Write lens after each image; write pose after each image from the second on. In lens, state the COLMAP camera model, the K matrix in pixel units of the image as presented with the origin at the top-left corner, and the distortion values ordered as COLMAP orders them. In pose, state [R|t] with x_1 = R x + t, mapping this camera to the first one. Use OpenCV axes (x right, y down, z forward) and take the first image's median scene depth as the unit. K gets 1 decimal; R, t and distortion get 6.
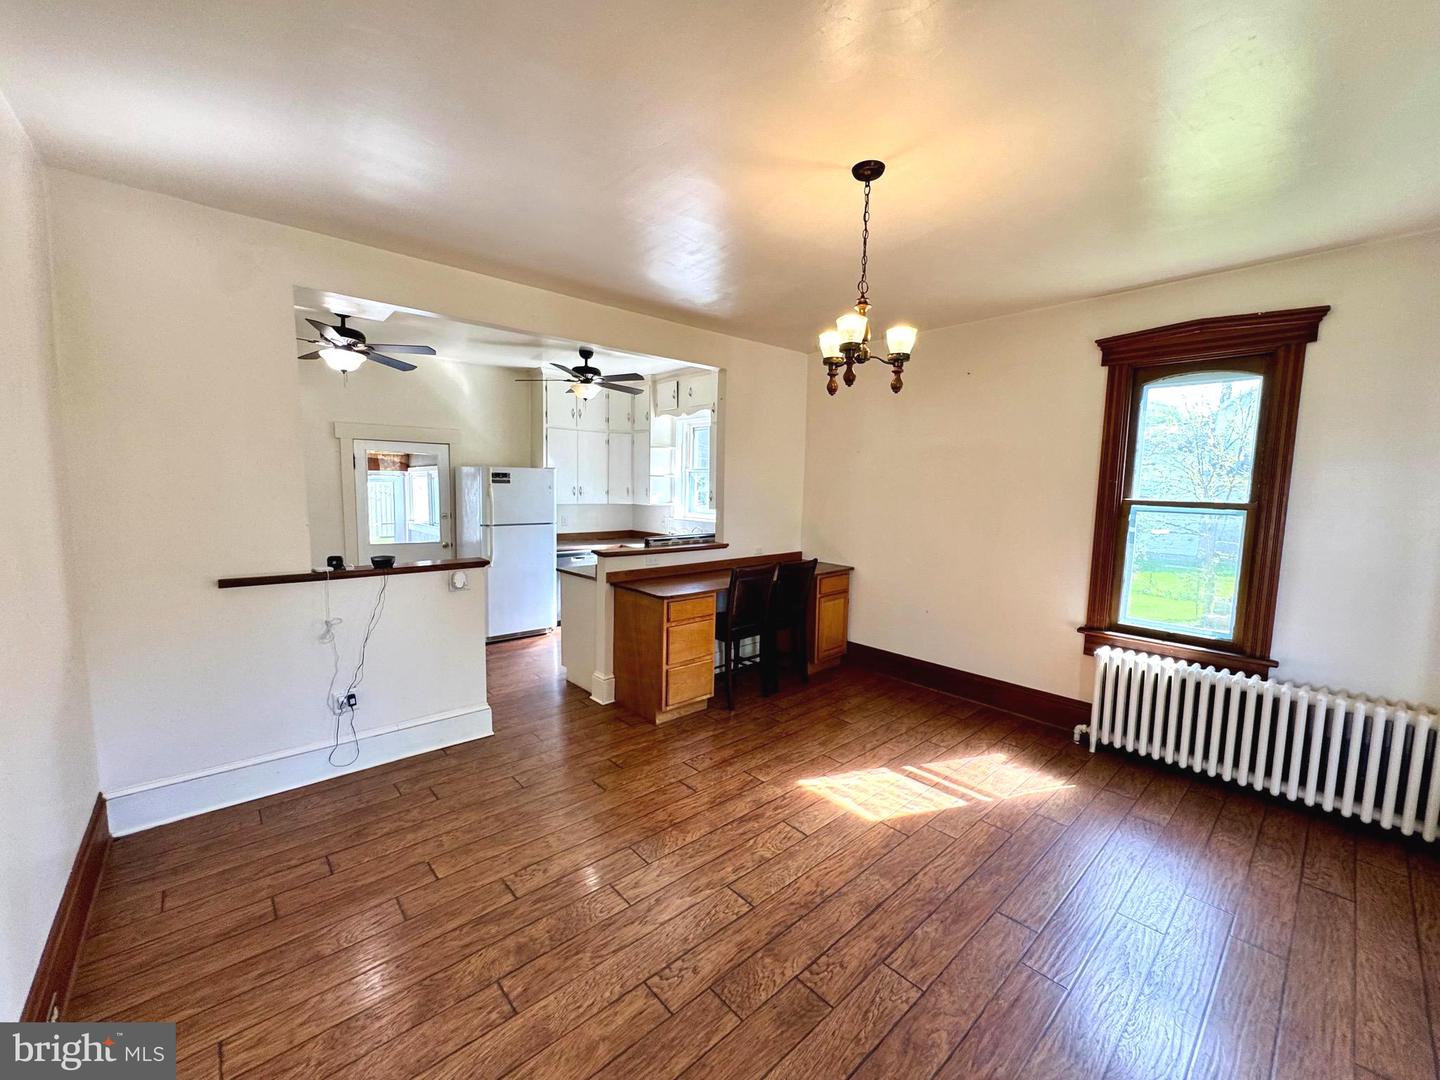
lens RADIAL K [[573.7, 0, 721.8], [0, 573.7, 535.4], [0, 0, 1]] dist [-0.003119, -0.000017]
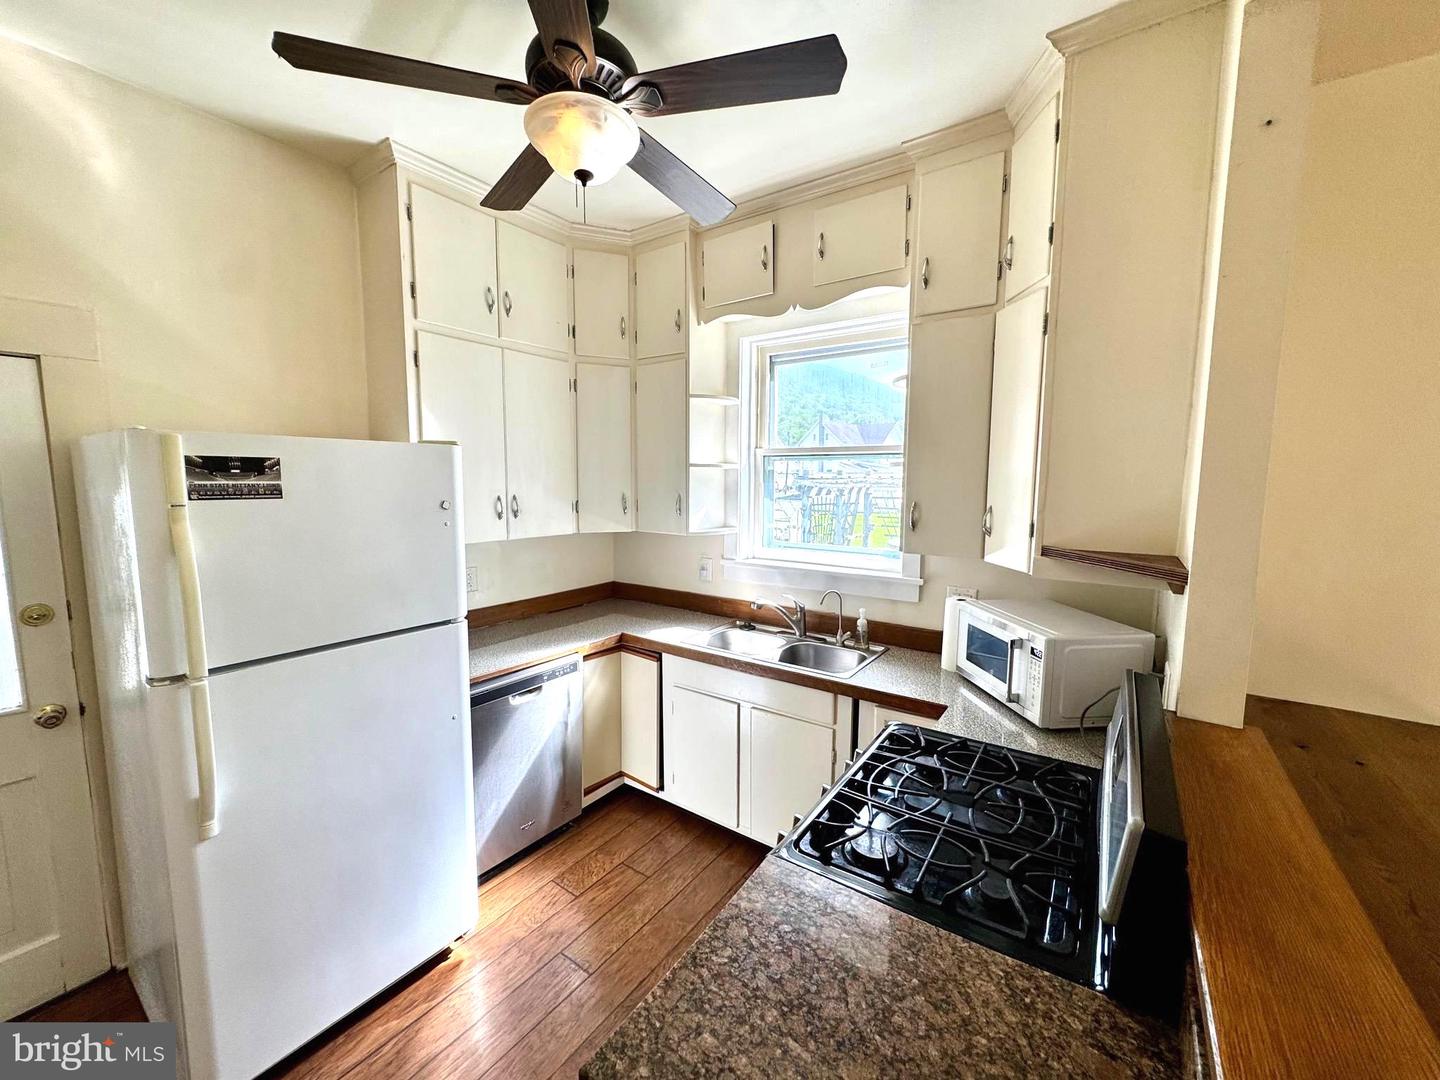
lens RADIAL K [[573.7, 0, 721.1], [0, 573.7, 540.6], [0, 0, 1]] dist [-0.003119, -0.000017]
pose [[0.975241, -0.038675, 0.217737, -0.205974], [0.033919, 0.999098, 0.025541, -0.062947], [-0.218529, -0.017523, 0.975673, 0.619547]]
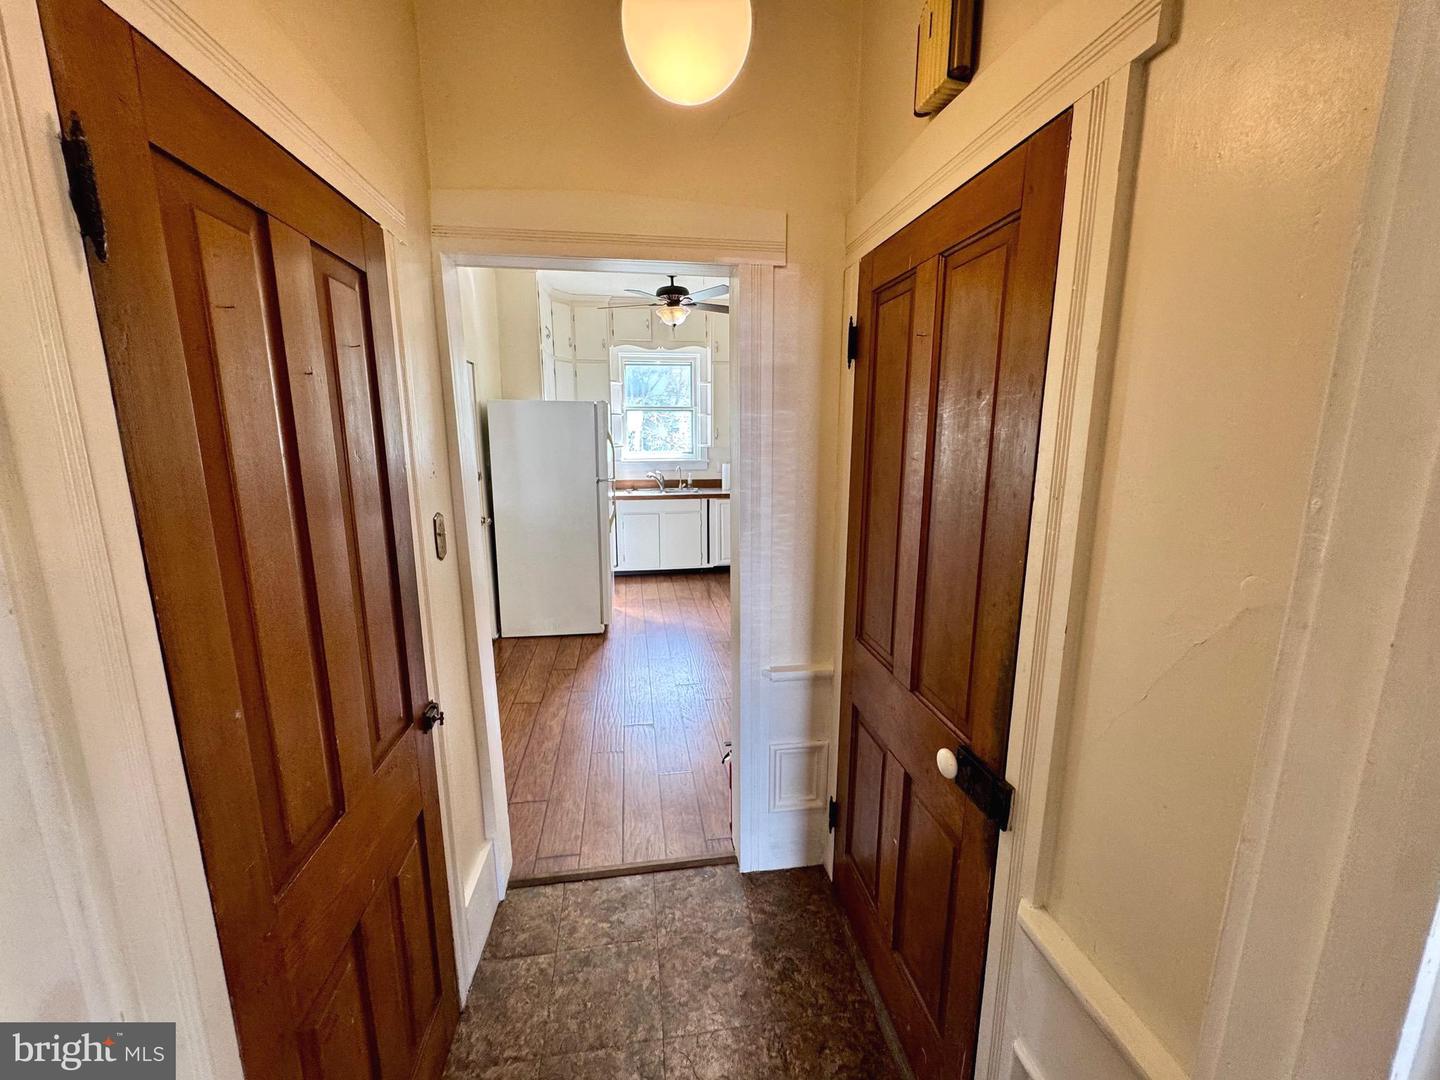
lens RADIAL K [[573.7, 0, 728.3], [0, 573.7, 539.8], [0, 0, 1]] dist [-0.003119, -0.000017]
pose [[0.541175, -0.178474, 0.821753, -0.837576], [0.088984, 0.983885, 0.155086, -0.036308], [-0.836189, -0.010806, 0.548335, 0.379943]]
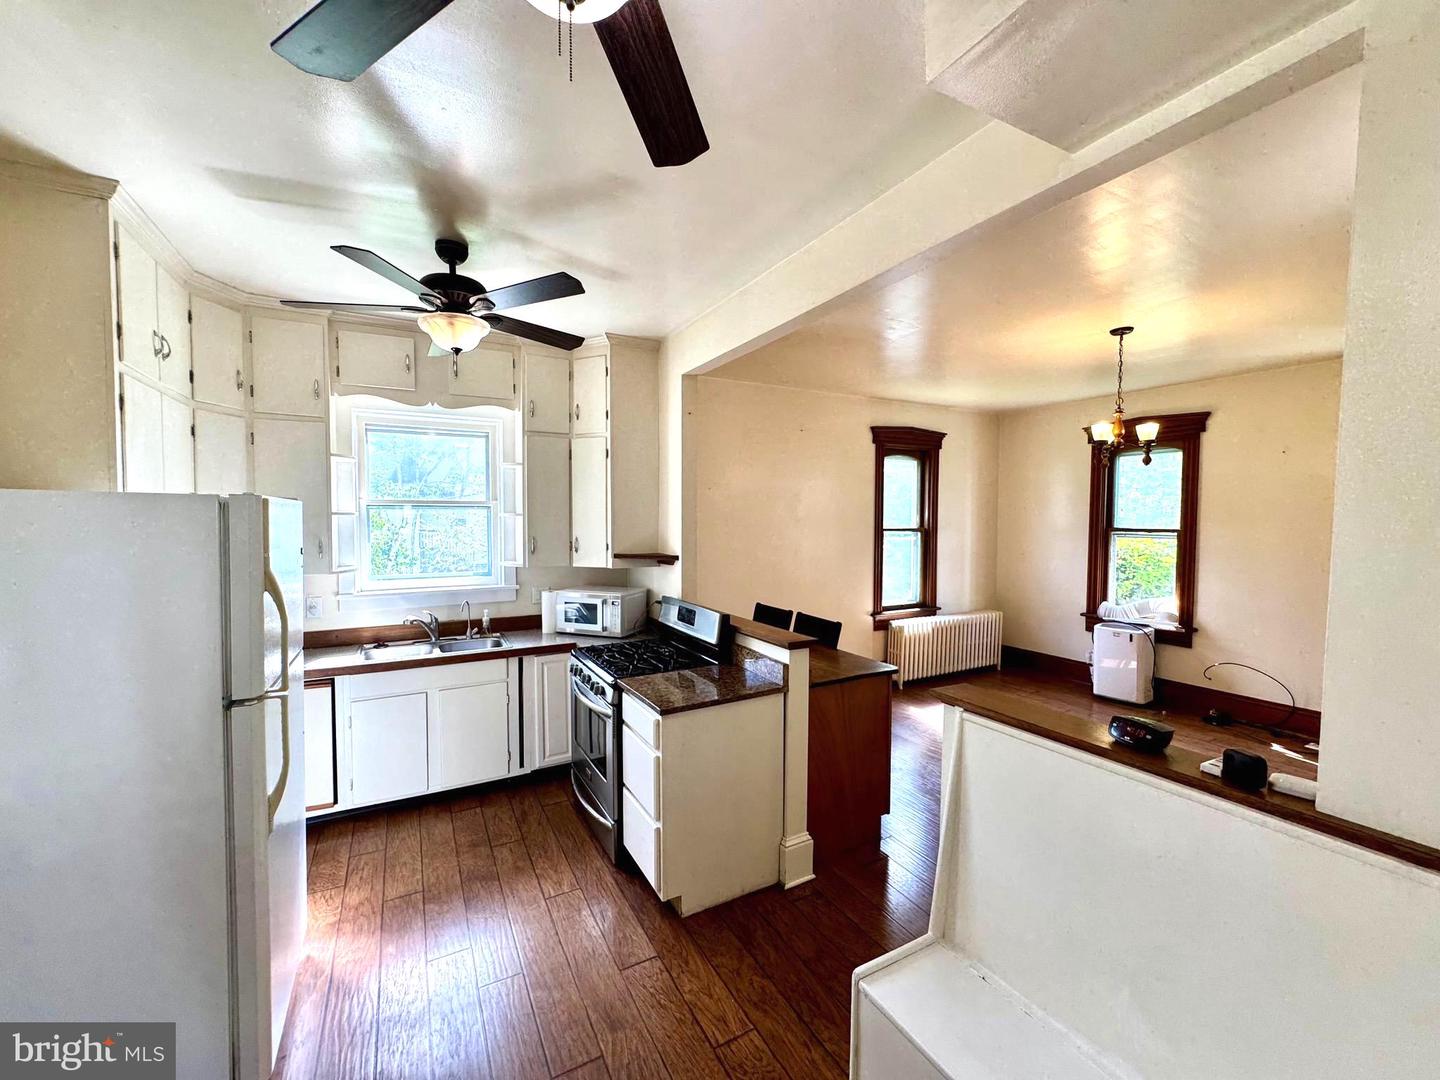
lens RADIAL K [[573.7, 0, 721.8], [0, 573.7, 542.9], [0, 0, 1]] dist [-0.003119, -0.000017]
pose [[0.233777, -0.060117, 0.970430, -0.547962], [0.092308, 0.994951, 0.039399, -0.072618], [-0.967898, 0.080368, 0.238146, 0.600814]]
